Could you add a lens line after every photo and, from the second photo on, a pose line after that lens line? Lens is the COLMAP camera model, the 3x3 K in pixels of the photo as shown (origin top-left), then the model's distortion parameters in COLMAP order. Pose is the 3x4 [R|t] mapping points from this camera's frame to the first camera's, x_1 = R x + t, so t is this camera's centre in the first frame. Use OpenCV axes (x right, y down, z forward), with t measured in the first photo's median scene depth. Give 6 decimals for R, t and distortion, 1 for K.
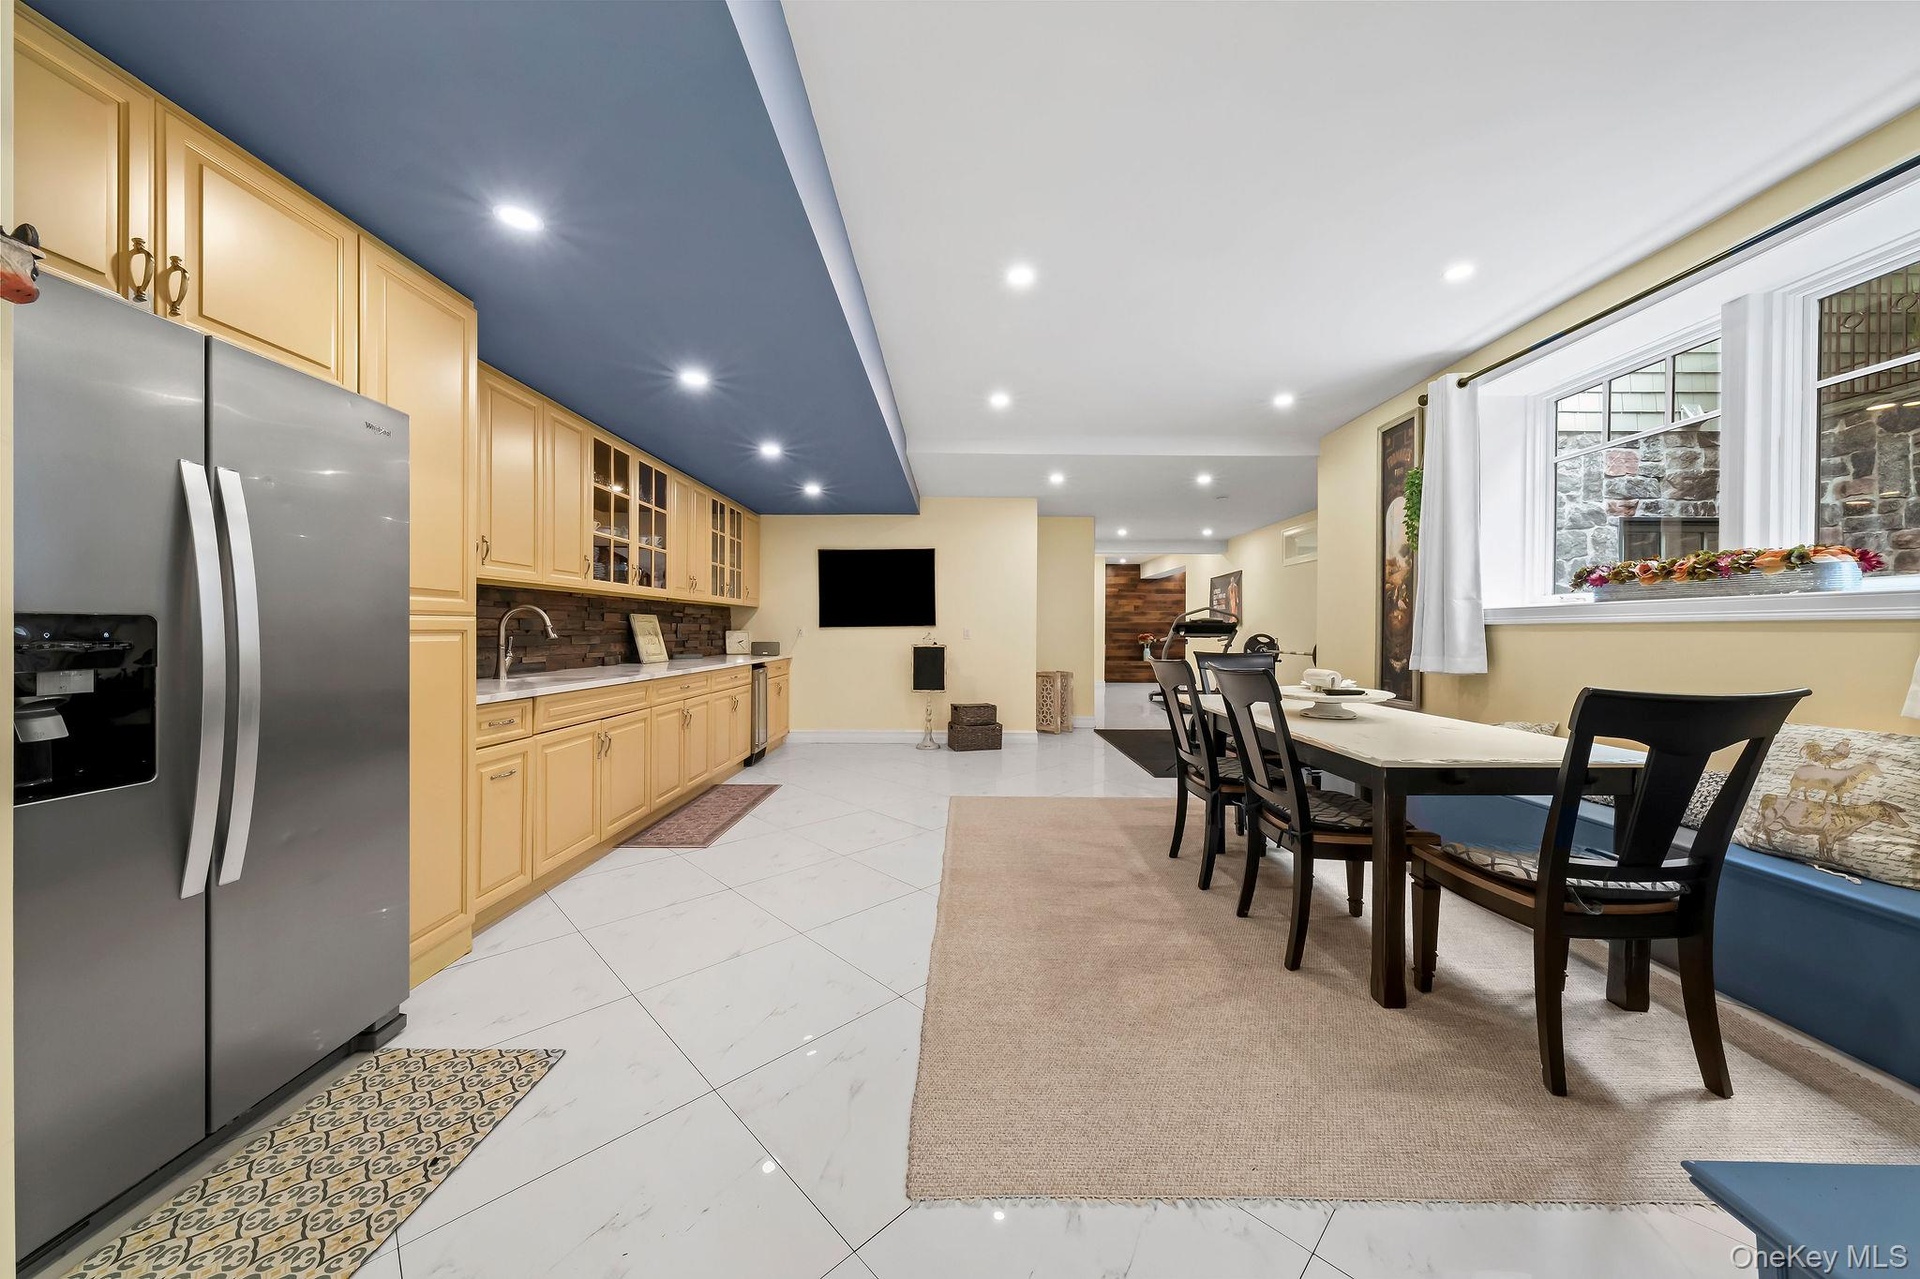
lens RADIAL K [[653.7, 0, 961.9], [0, 653.7, 630.3], [0, 0, 1]] dist [-0.003441, 0.000318]
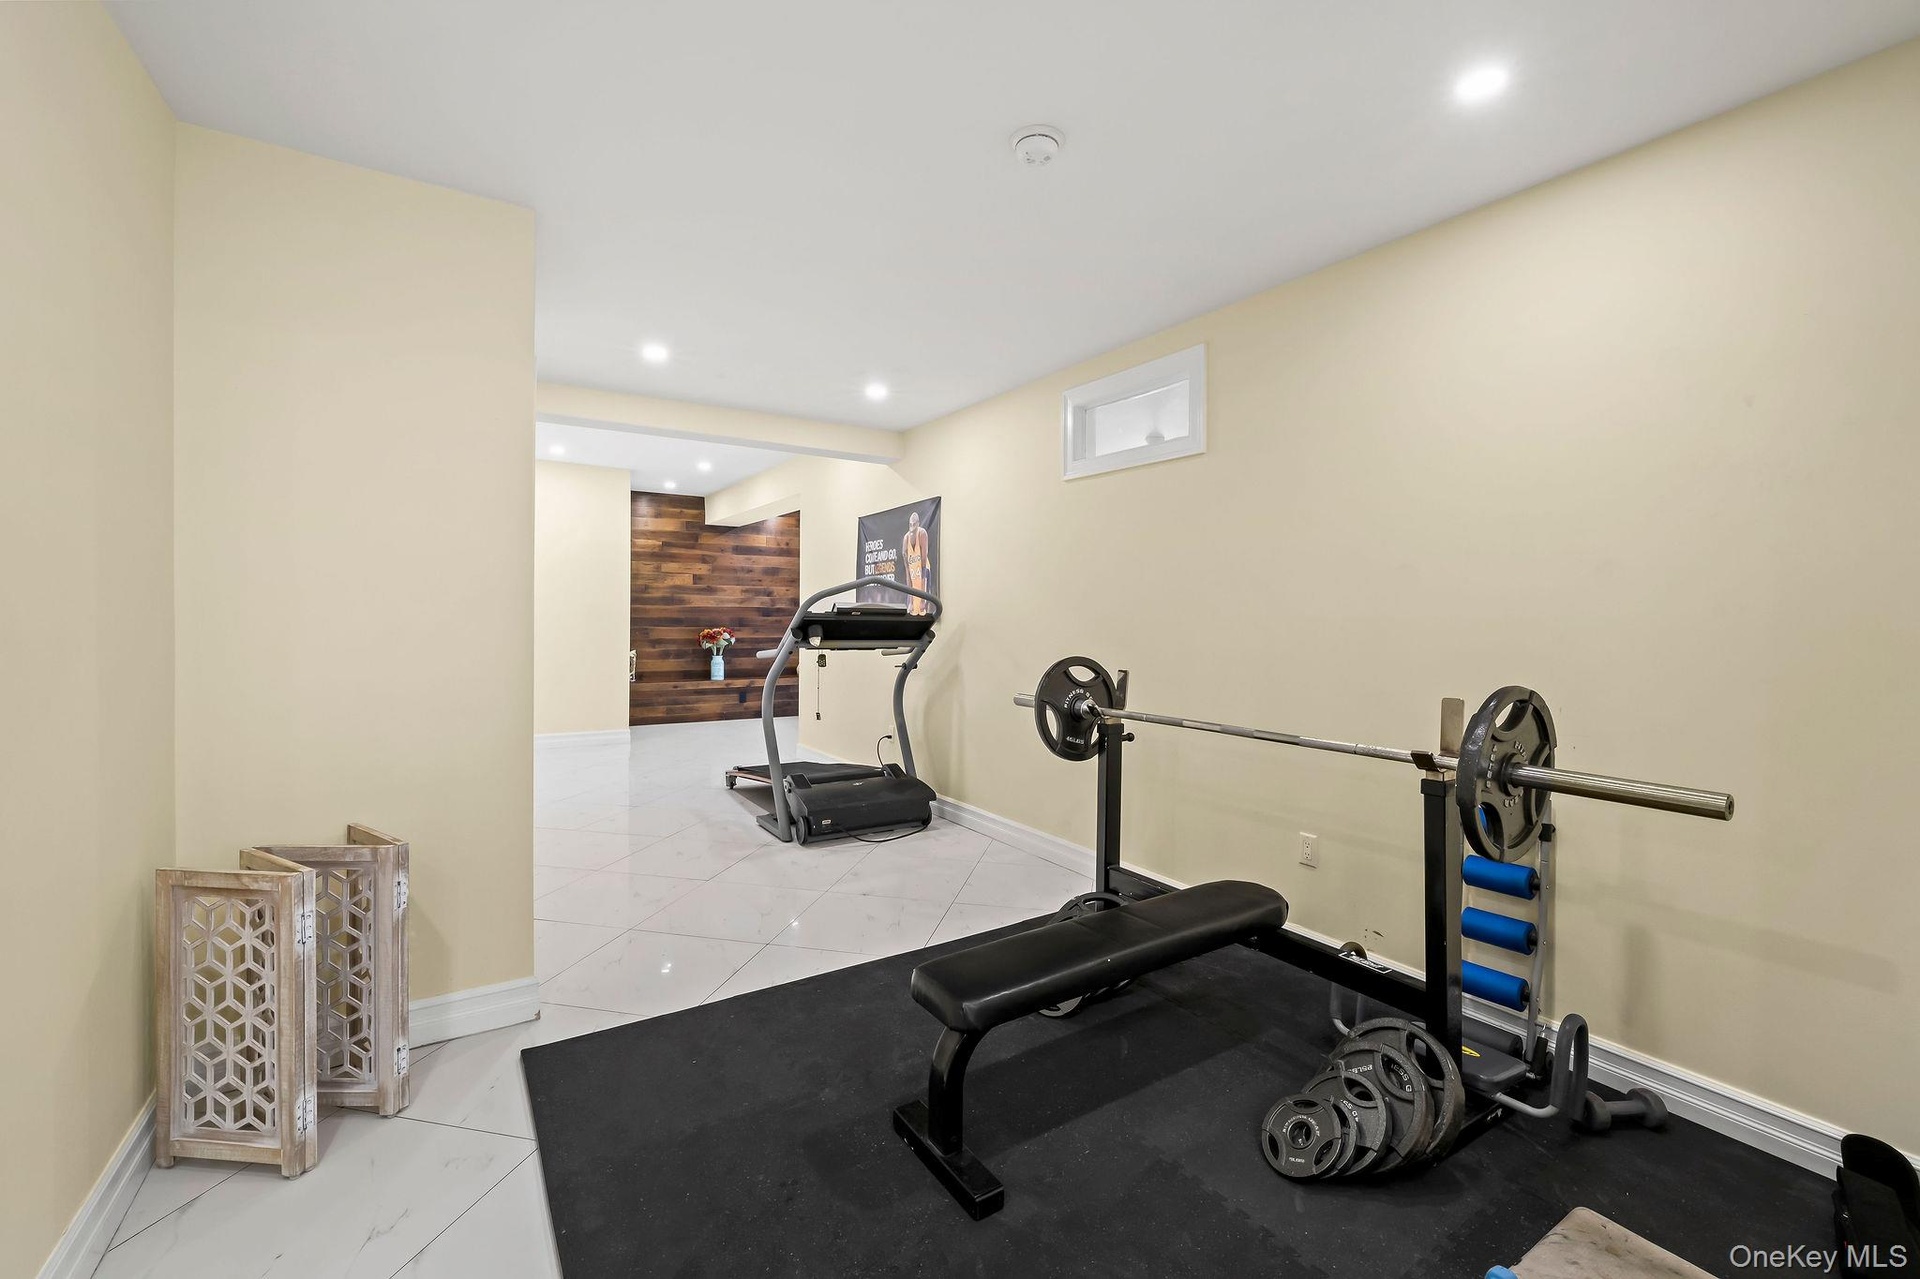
lens RADIAL K [[798.1, 0, 964.7], [0, 798.1, 631.8], [0, 0, 1]] dist [0.000072, 0.000159]
pose [[0.834328, -0.005710, 0.551239, 0.094047], [-0.007715, 0.999727, 0.022033, -0.007872], [-0.551215, -0.022636, 0.834056, 0.351553]]
